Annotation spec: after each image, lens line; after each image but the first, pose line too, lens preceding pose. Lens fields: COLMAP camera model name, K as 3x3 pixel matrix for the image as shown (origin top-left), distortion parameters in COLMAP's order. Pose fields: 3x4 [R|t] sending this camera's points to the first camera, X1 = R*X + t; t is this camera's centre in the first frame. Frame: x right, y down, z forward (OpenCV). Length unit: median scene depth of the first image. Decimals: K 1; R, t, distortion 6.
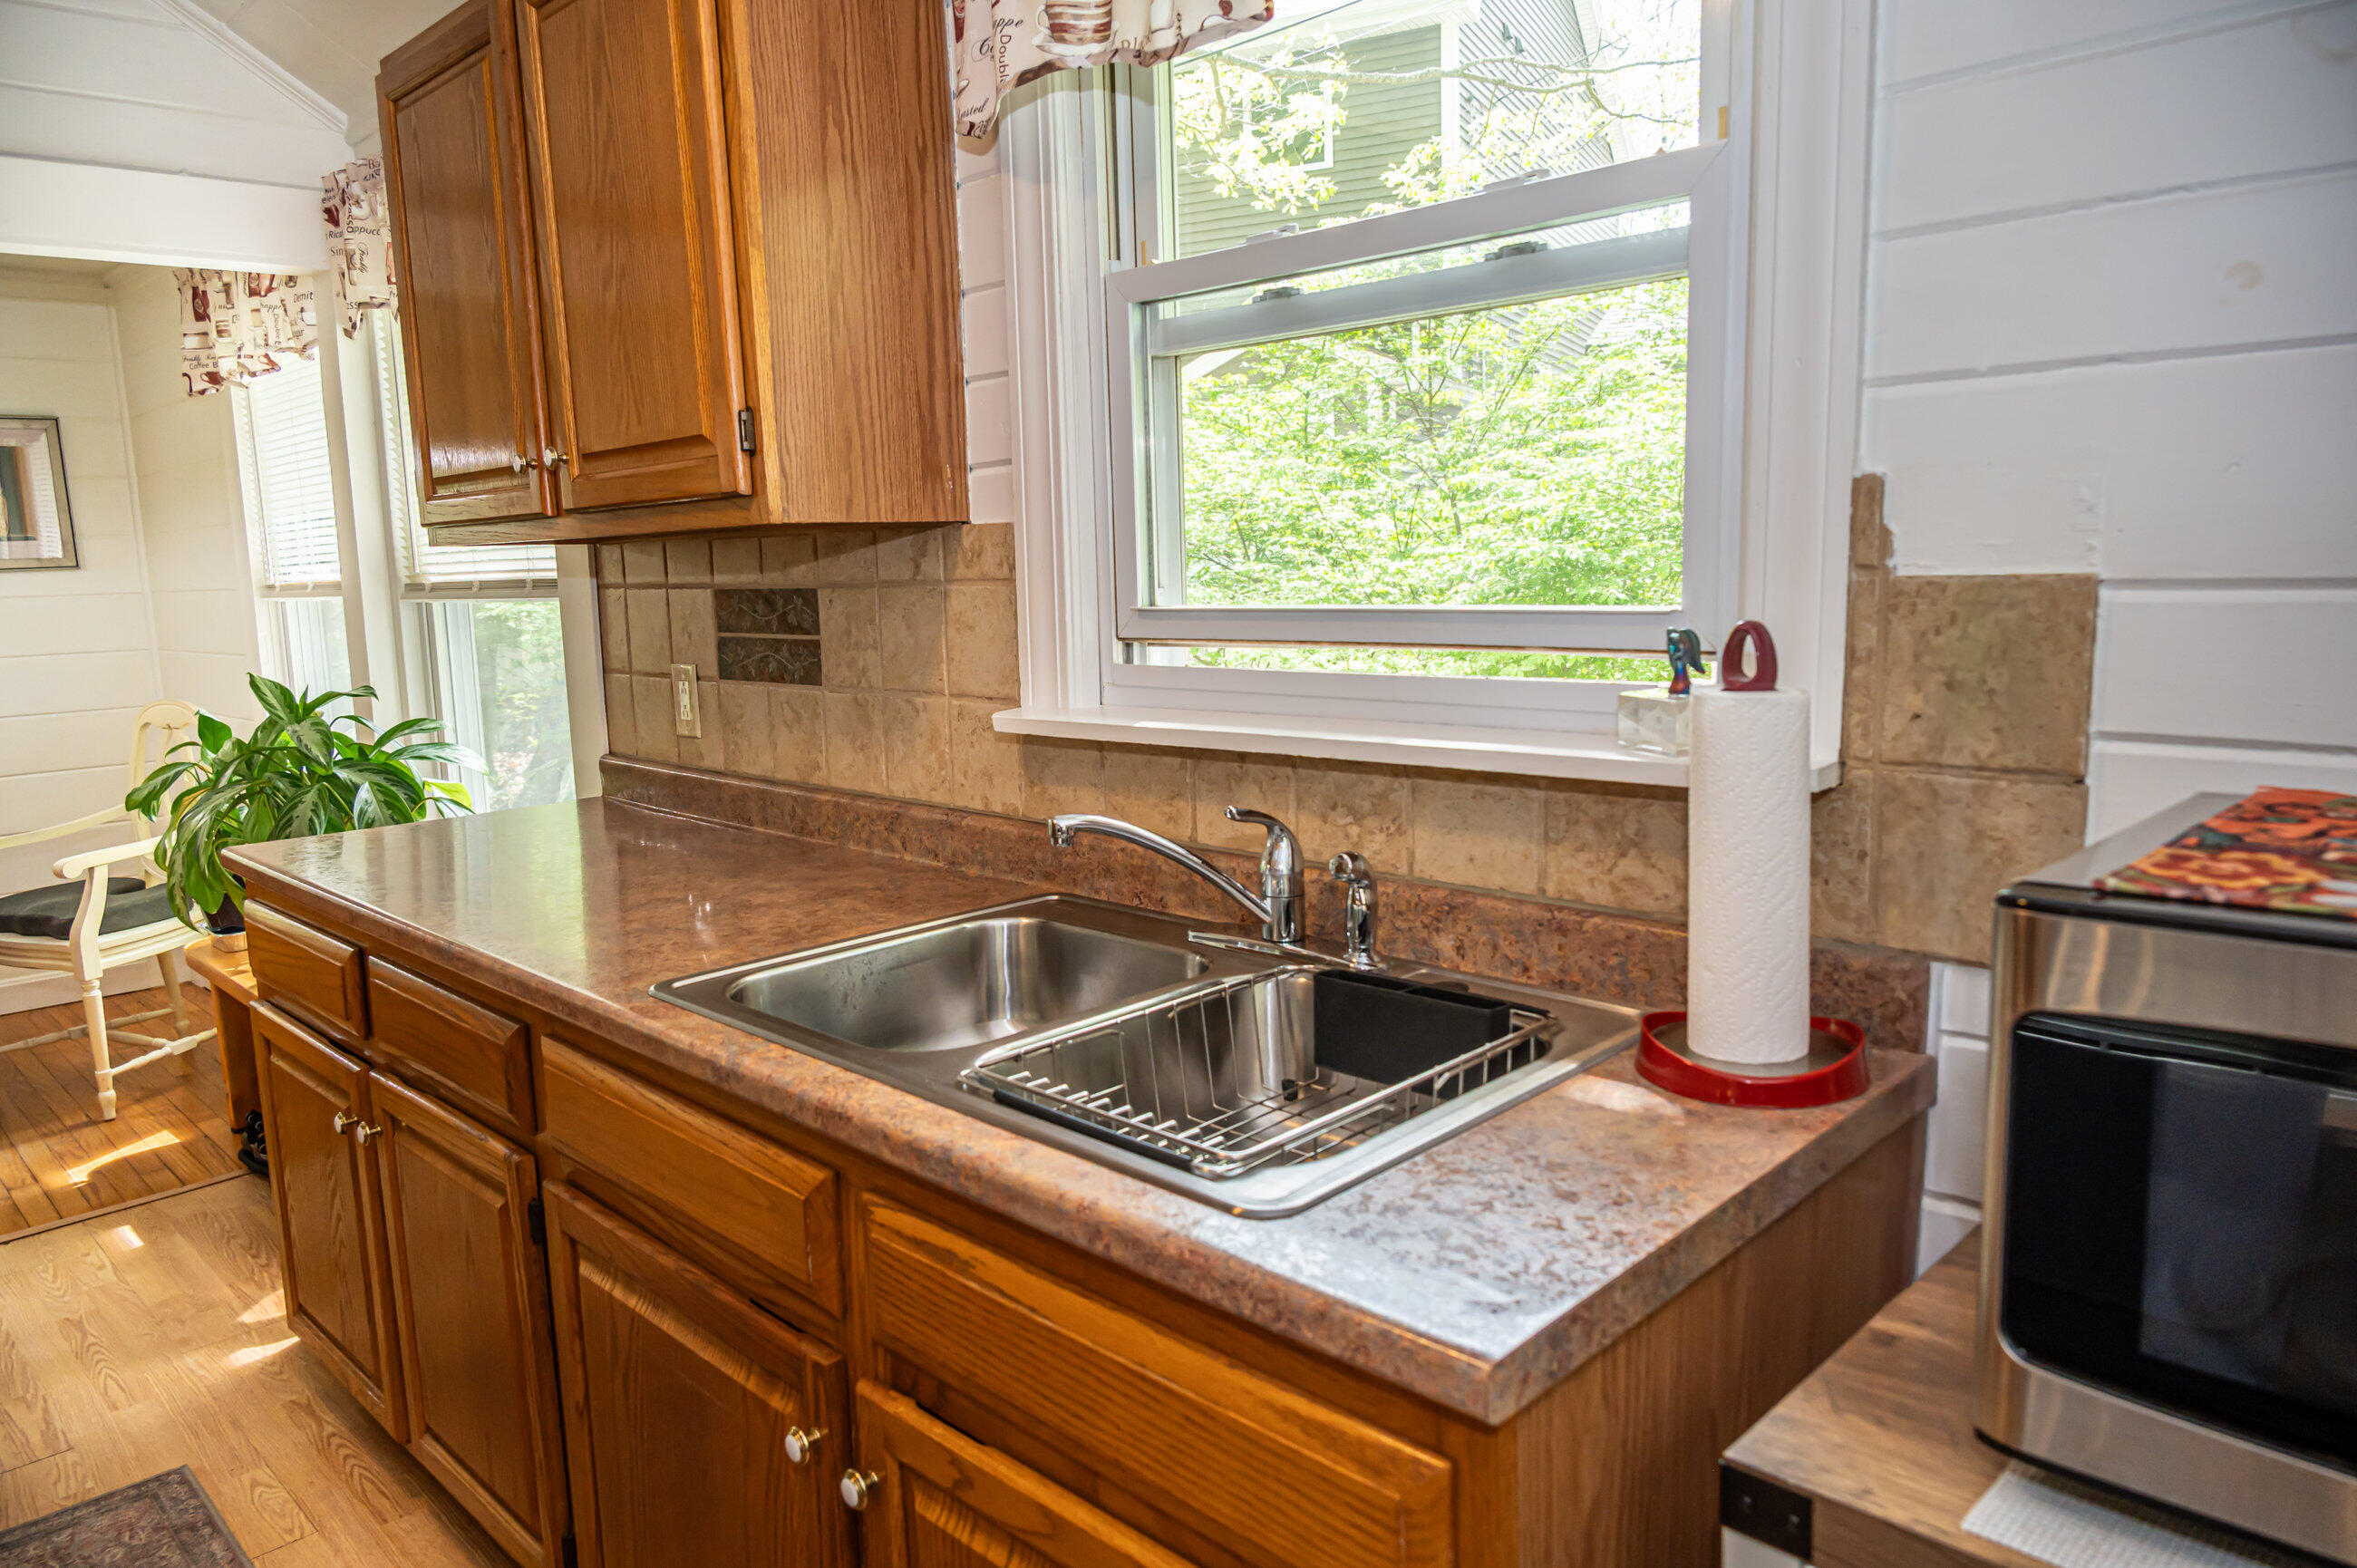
lens RADIAL K [[1543.4, 0, 1187.5], [0, 1543.4, 784.8], [0, 0, 1]] dist [-0.010242, -0.000806]
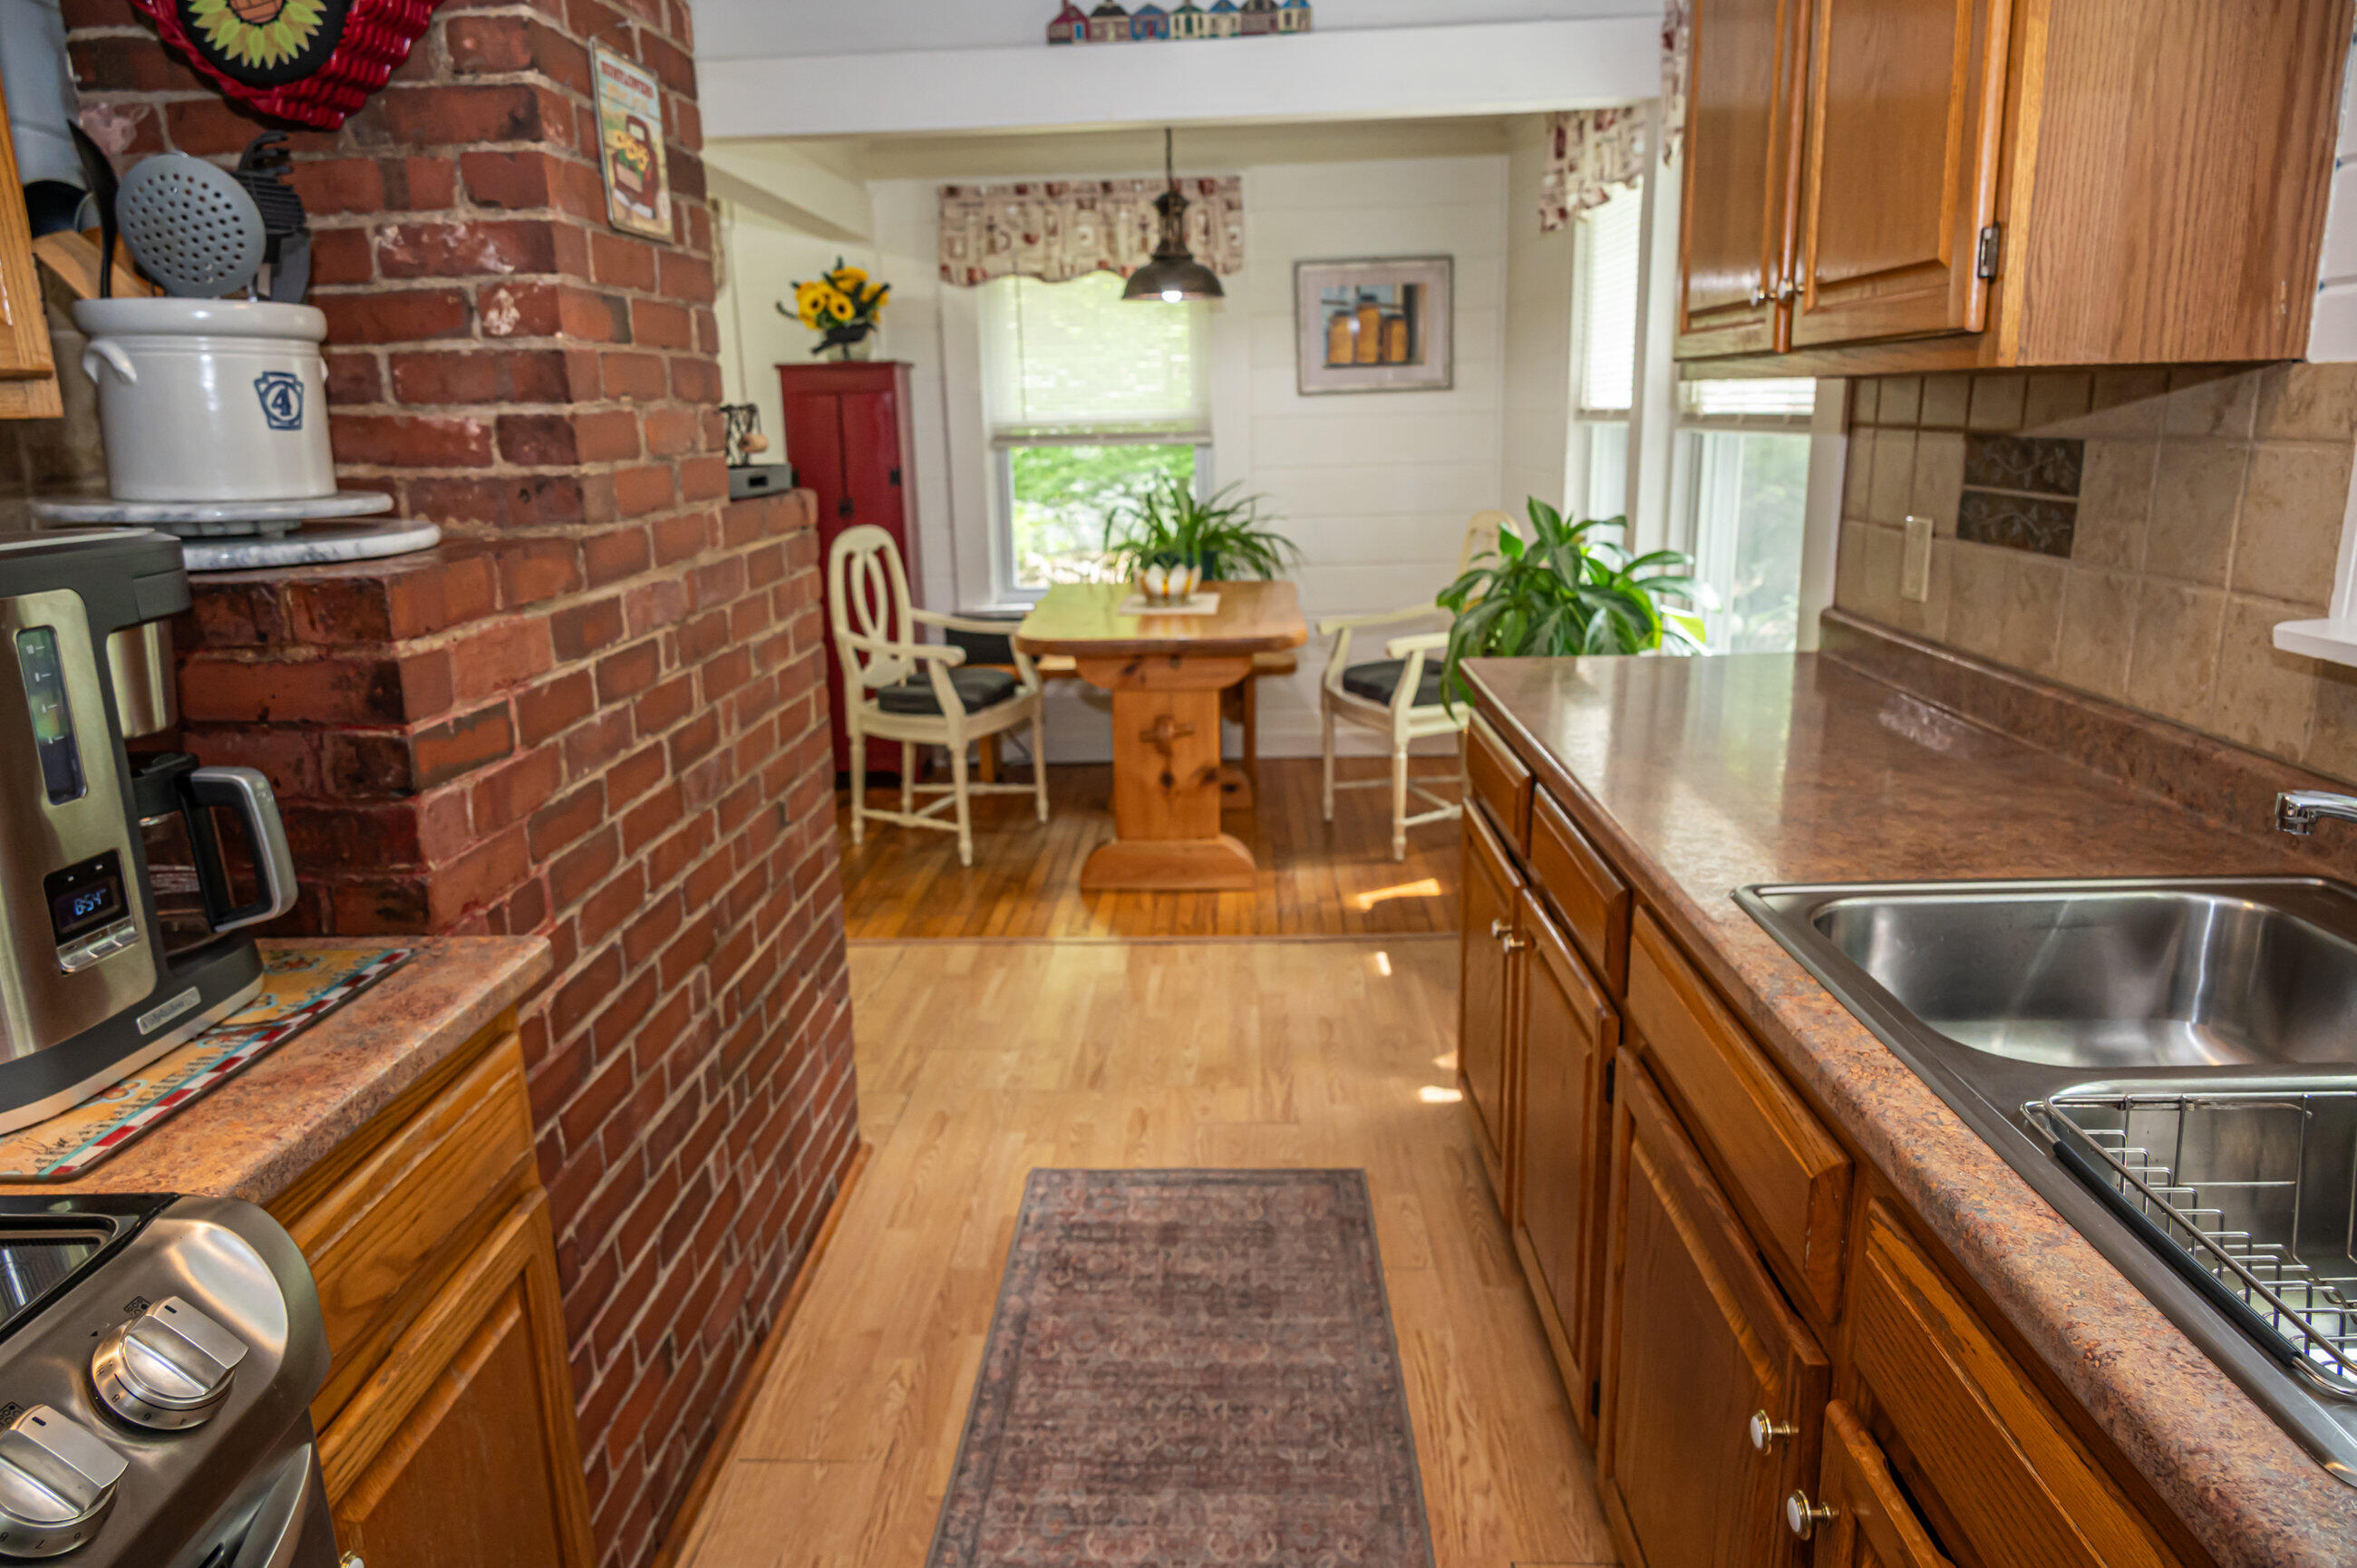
lens RADIAL K [[1543.4, 0, 1181.9], [0, 1543.4, 787.5], [0, 0, 1]] dist [-0.010242, -0.000806]
pose [[0.683489, 0.187830, -0.705381, 0.043204], [-0.103622, 0.981508, 0.160951, -0.027516], [0.722568, -0.036916, 0.690313, 0.081561]]
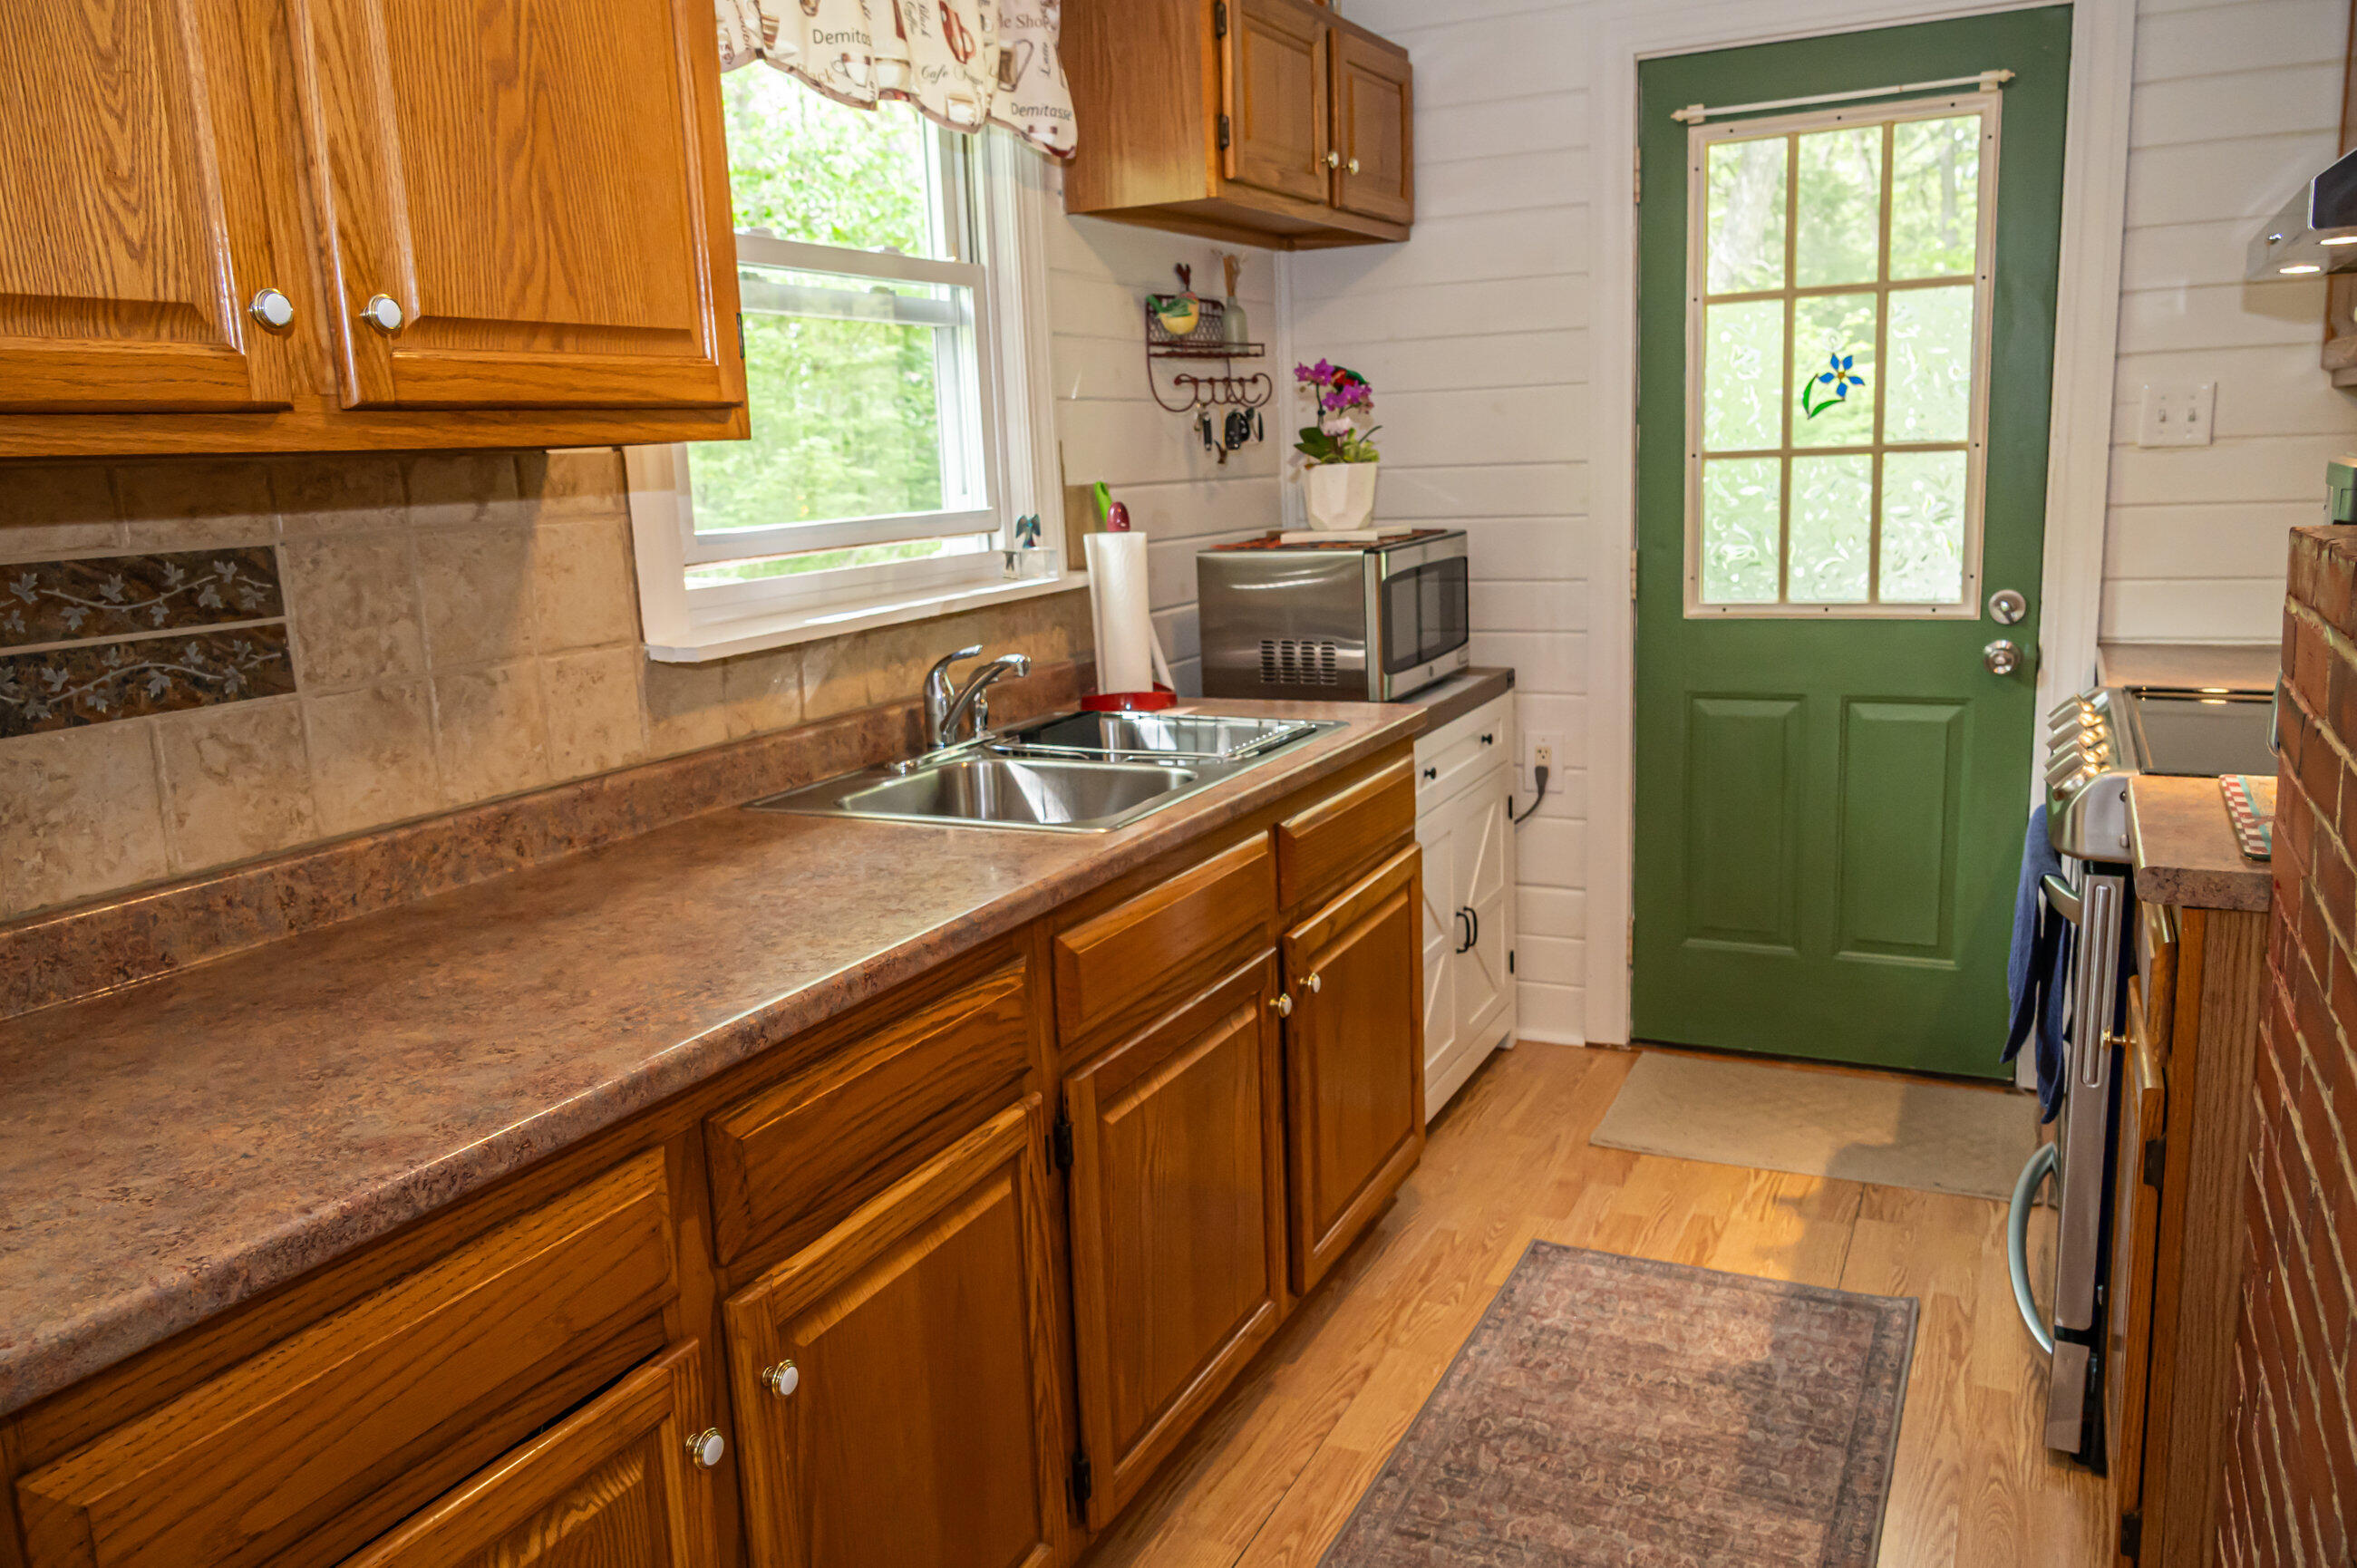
lens RADIAL K [[1707.7, 0, 1180.0], [0, 1707.7, 778.9], [0, 0, 1]] dist [-0.000664, 0.000875]
pose [[-0.303793, -0.138970, 0.942548, -1.067915], [0.189722, 0.960667, 0.202790, -0.106445], [-0.933657, 0.240429, -0.265478, 0.858213]]
